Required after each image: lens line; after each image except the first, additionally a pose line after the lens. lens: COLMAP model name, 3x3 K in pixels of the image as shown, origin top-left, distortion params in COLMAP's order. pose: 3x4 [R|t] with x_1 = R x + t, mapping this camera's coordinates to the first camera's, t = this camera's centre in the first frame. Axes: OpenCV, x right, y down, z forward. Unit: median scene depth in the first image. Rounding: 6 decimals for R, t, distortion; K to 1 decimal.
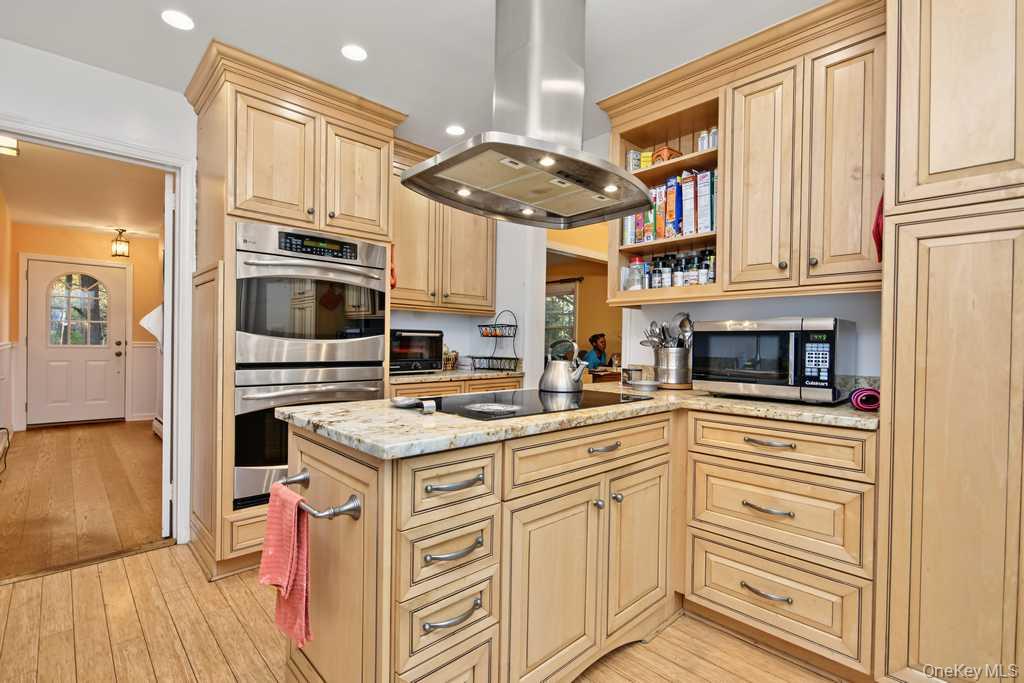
lens RADIAL K [[472.8, 0, 508.9], [0, 472.8, 344.4], [0, 0, 1]] dist [0.000755, -0.003891]
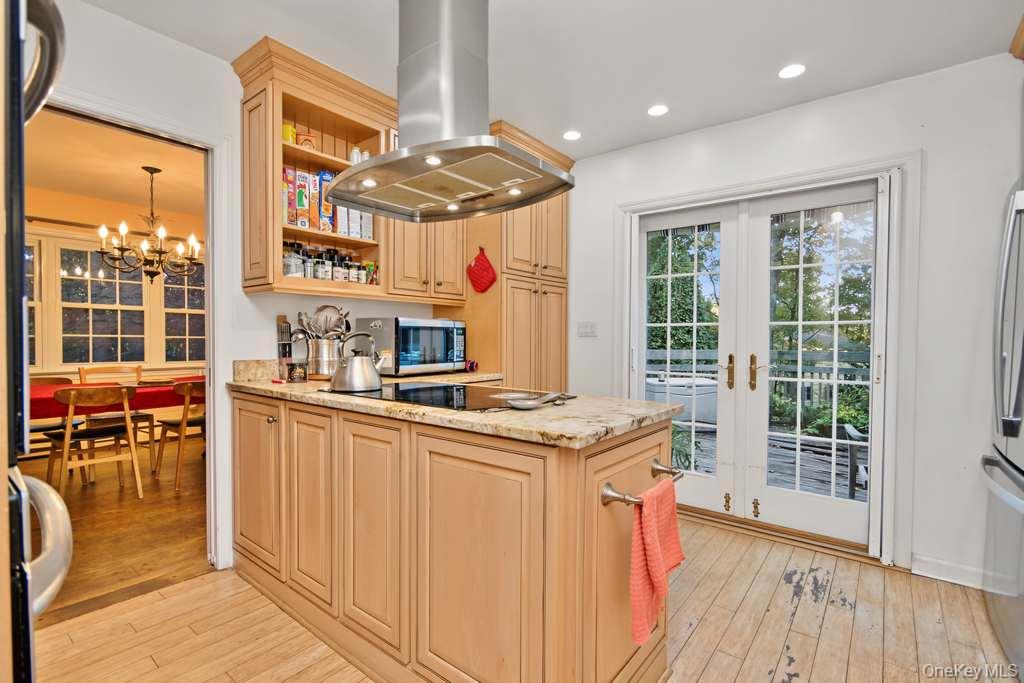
lens RADIAL K [[472.8, 0, 517.3], [0, 472.8, 346.2], [0, 0, 1]] dist [0.000755, -0.003891]
pose [[-0.148053, -0.046017, 0.987908, -0.743316], [-0.008046, 0.998940, 0.045325, -0.029759], [-0.988947, -0.001238, -0.148266, 0.760385]]
